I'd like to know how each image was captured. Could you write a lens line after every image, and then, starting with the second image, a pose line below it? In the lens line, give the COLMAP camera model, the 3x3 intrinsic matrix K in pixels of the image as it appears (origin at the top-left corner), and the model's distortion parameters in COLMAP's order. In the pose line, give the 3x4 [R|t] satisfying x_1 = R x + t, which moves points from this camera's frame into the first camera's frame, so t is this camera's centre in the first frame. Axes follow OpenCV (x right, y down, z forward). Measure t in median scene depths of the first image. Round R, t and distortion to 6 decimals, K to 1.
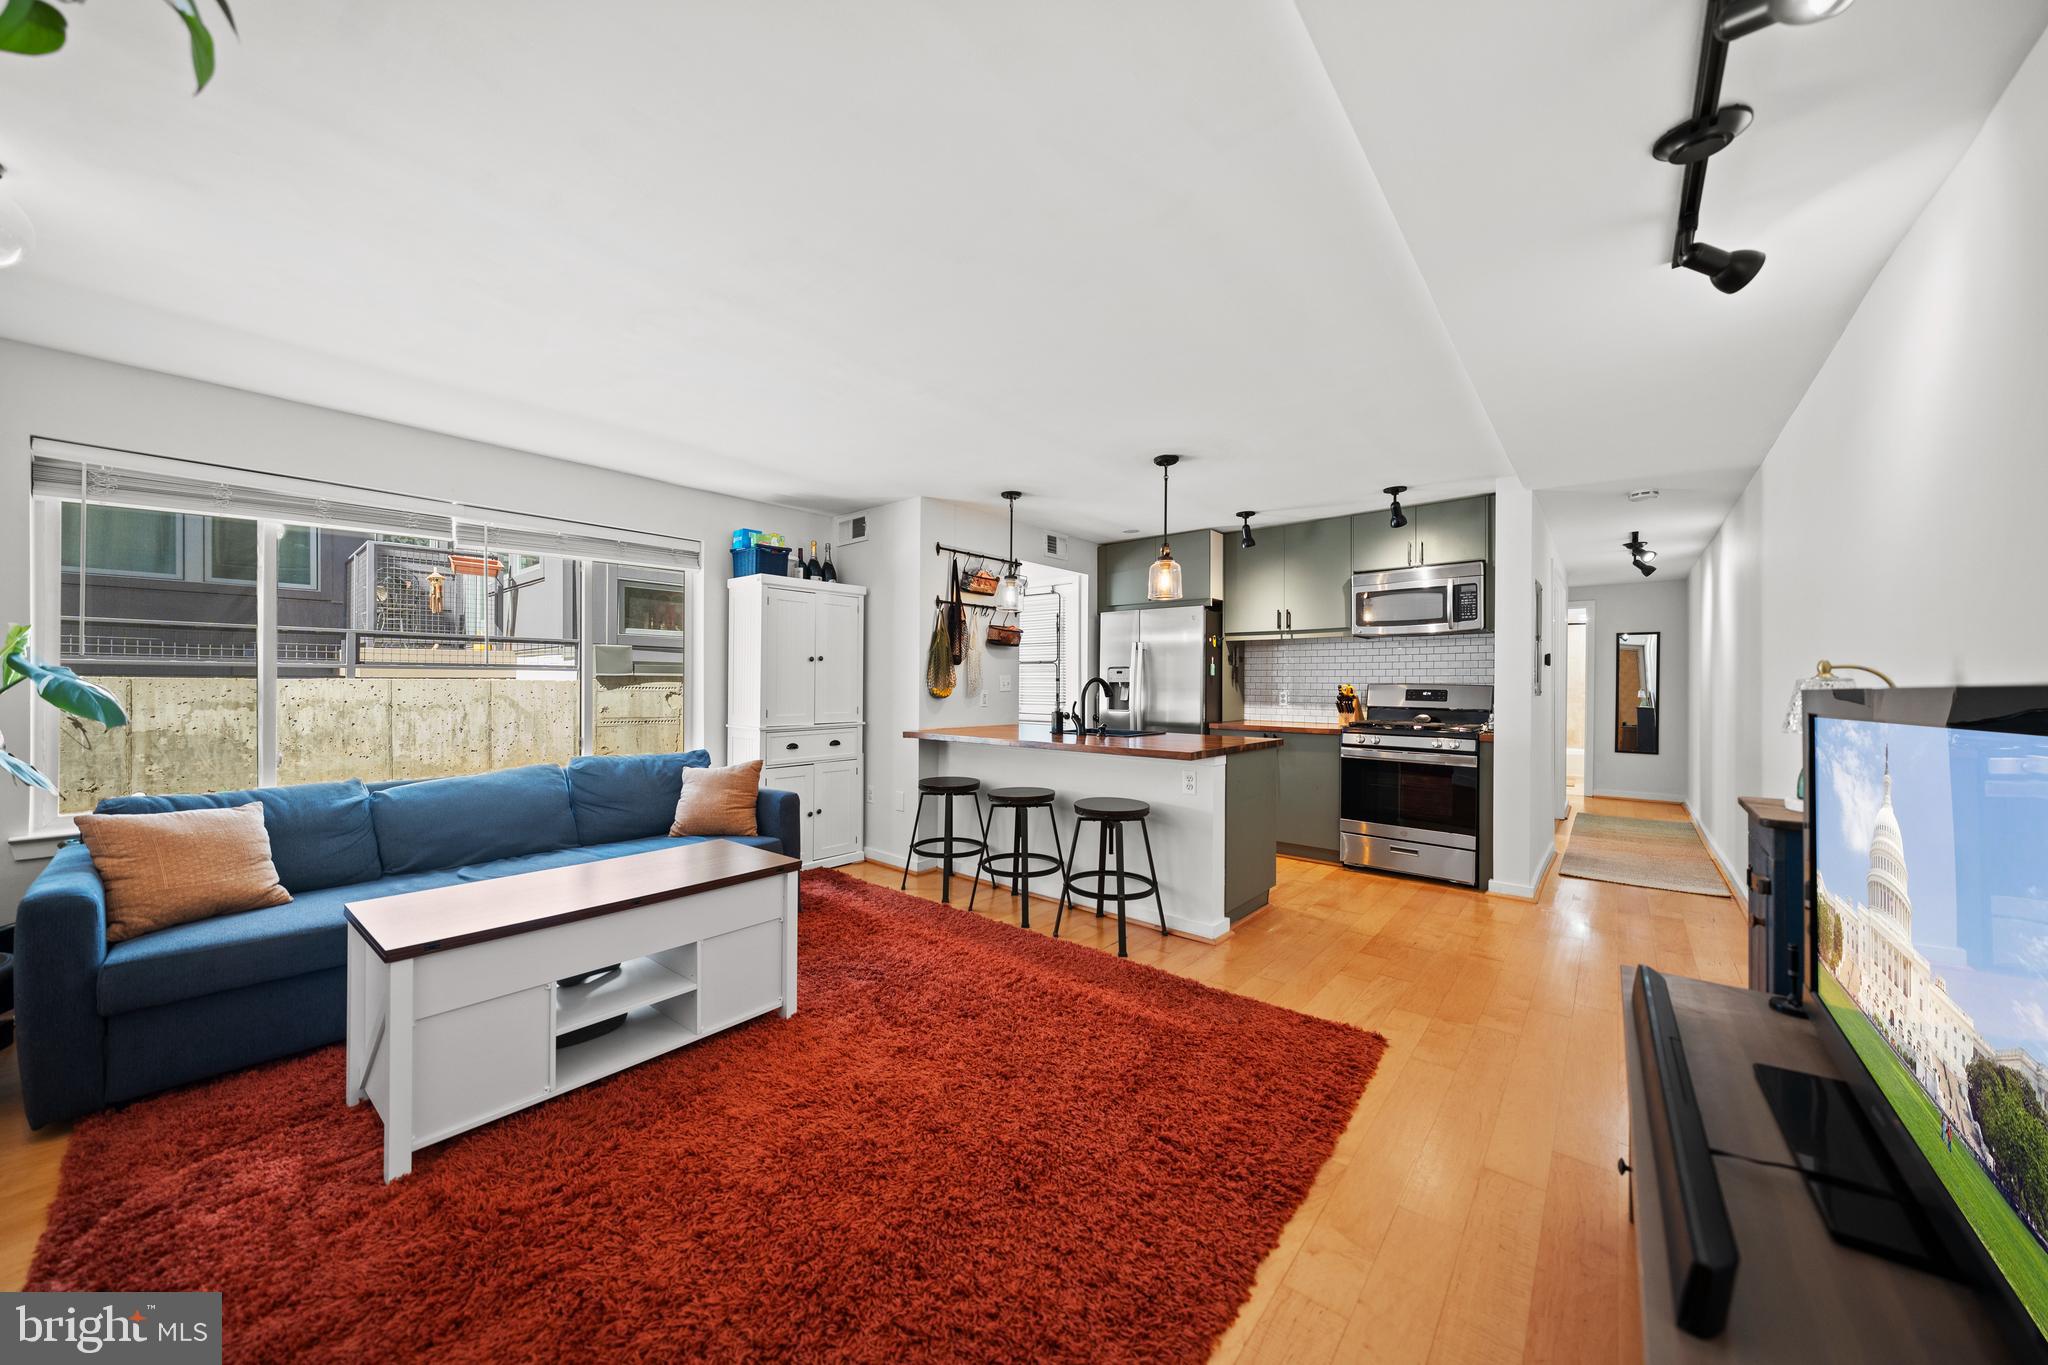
lens RADIAL K [[690.0, 0, 1023.2], [0, 690.0, 692.6], [0, 0, 1]] dist [-0.002097, -0.000072]
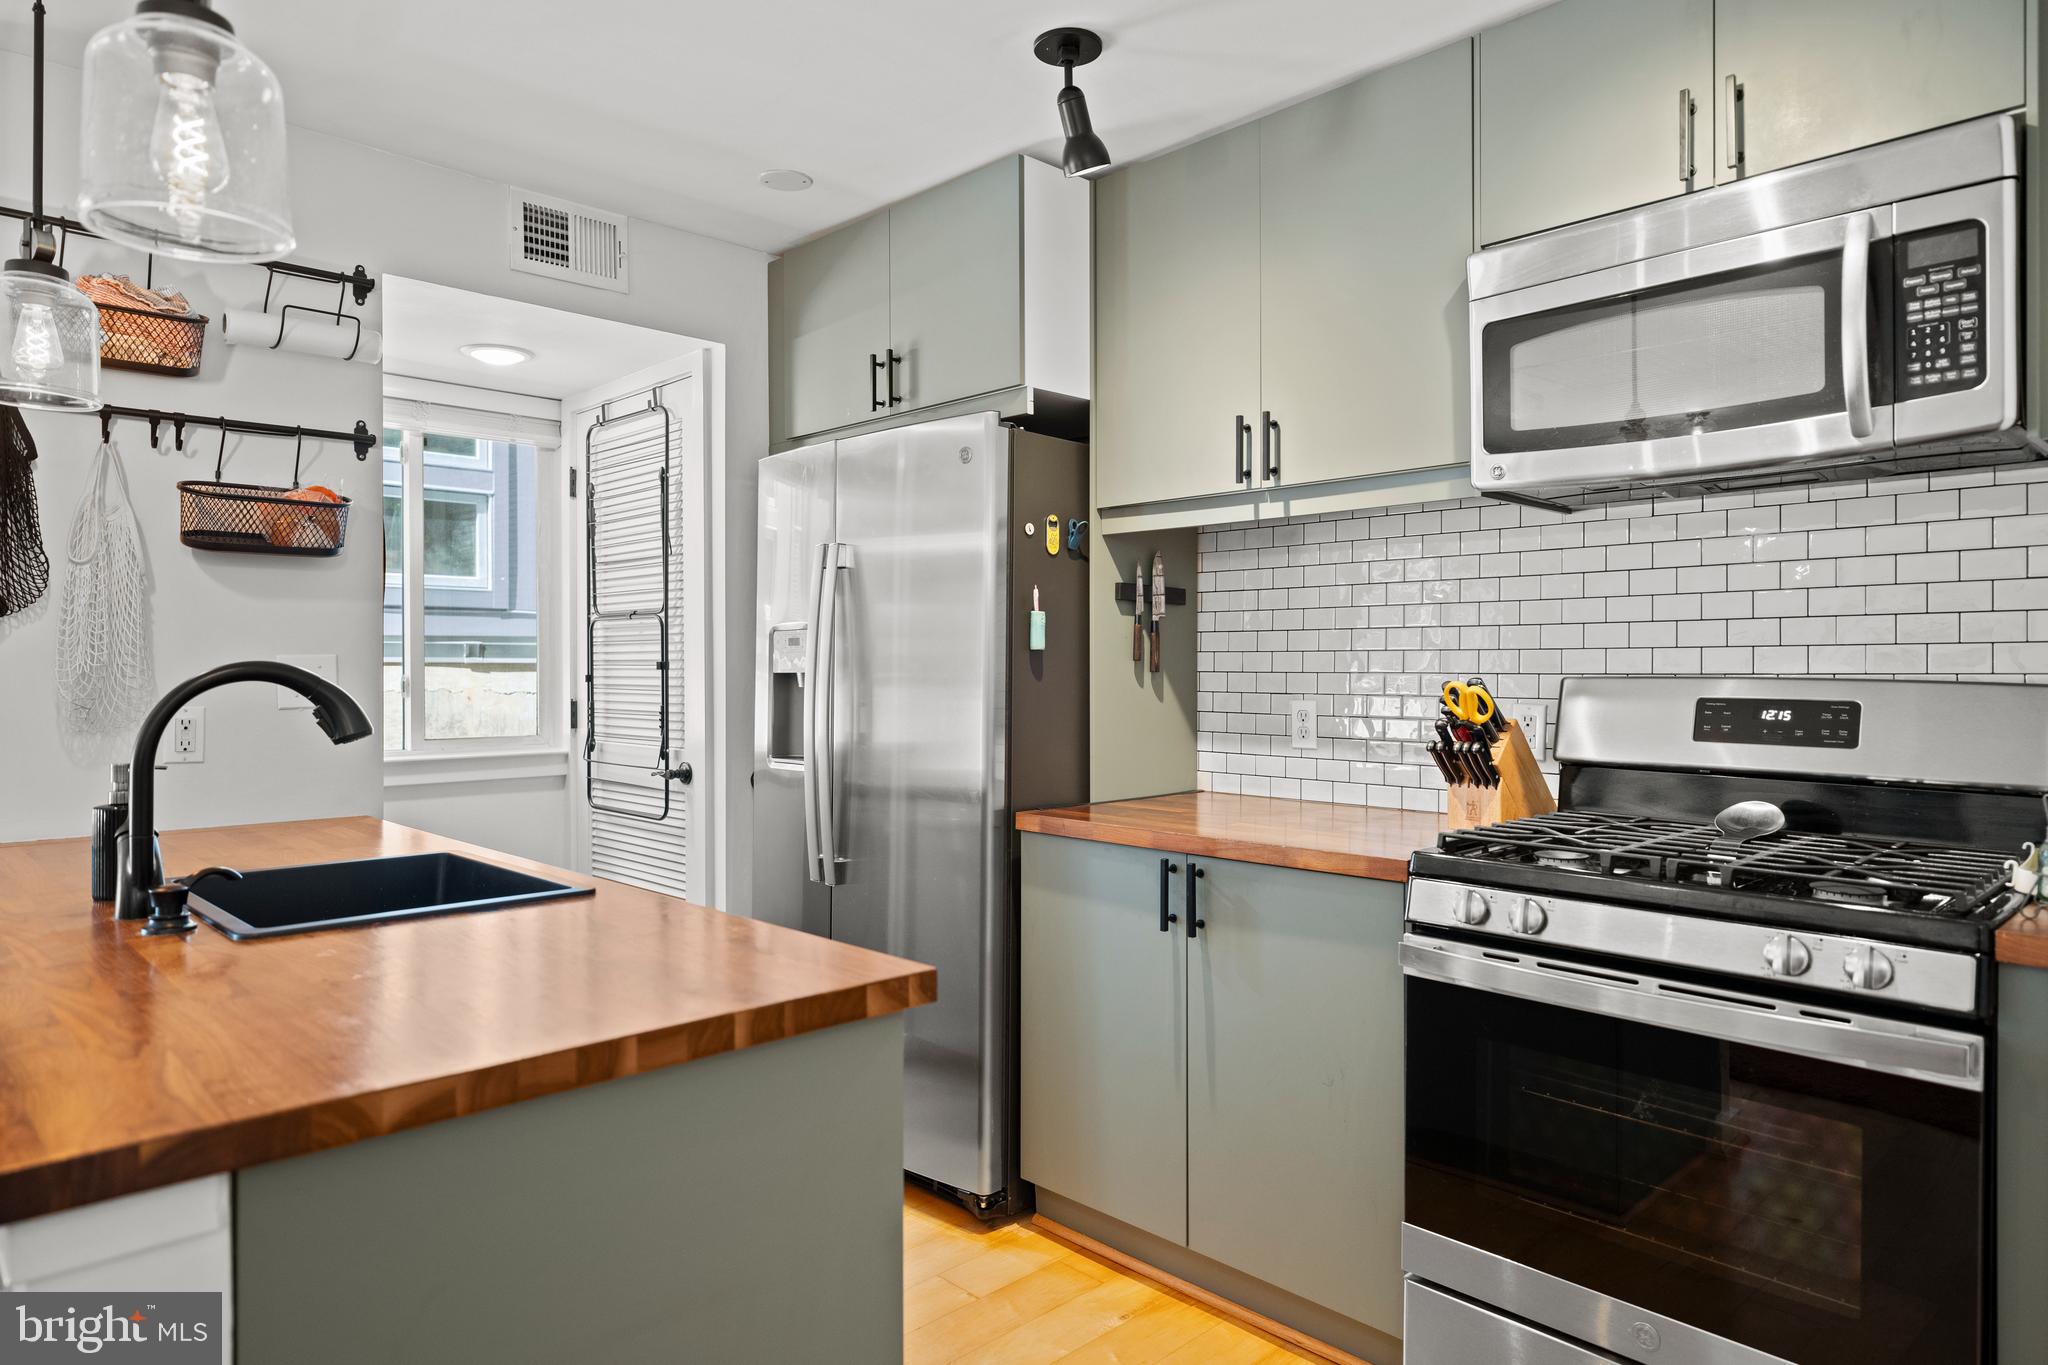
lens RADIAL K [[1232.6, 0, 1024.0], [0, 1232.6, 682.5], [0, 0, 1]] dist [-0.000193, -0.000855]
pose [[0.995882, -0.004044, -0.090572, 0.352295], [0.003955, 0.999992, -0.001161, -0.011218], [0.090576, 0.000798, 0.995889, 0.526837]]
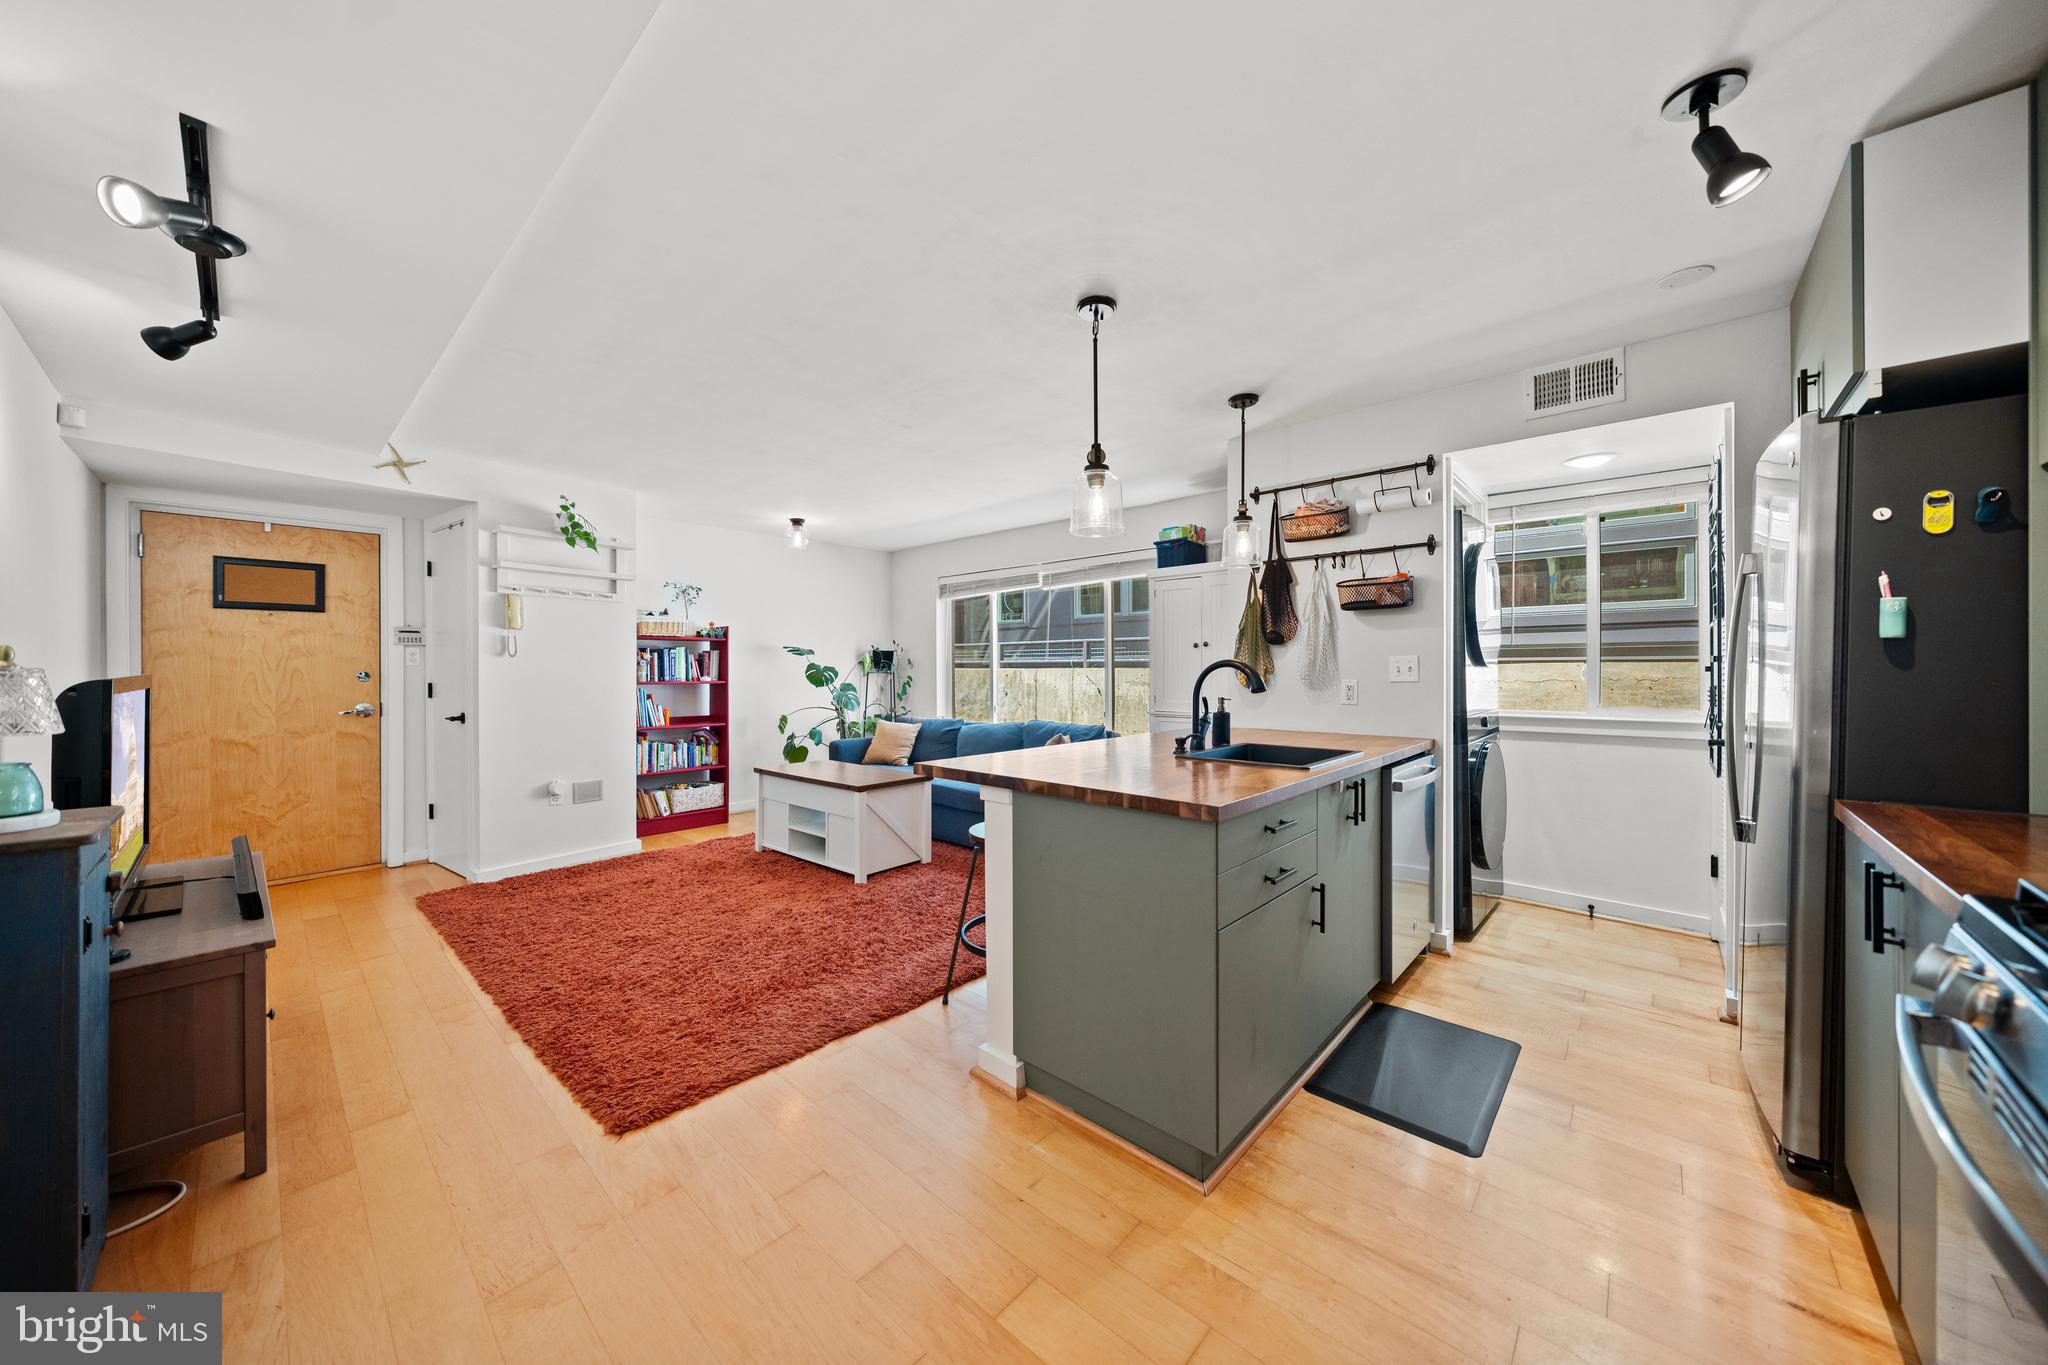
lens RADIAL K [[710.4, 0, 1022.6], [0, 710.4, 668.8], [0, 0, 1]] dist [-0.001460, -0.000047]
pose [[-0.025974, -0.004601, -0.999652, 0.643417], [-0.006480, 0.999969, -0.004434, -0.008793], [0.999642, 0.006362, -0.026003, 0.721154]]
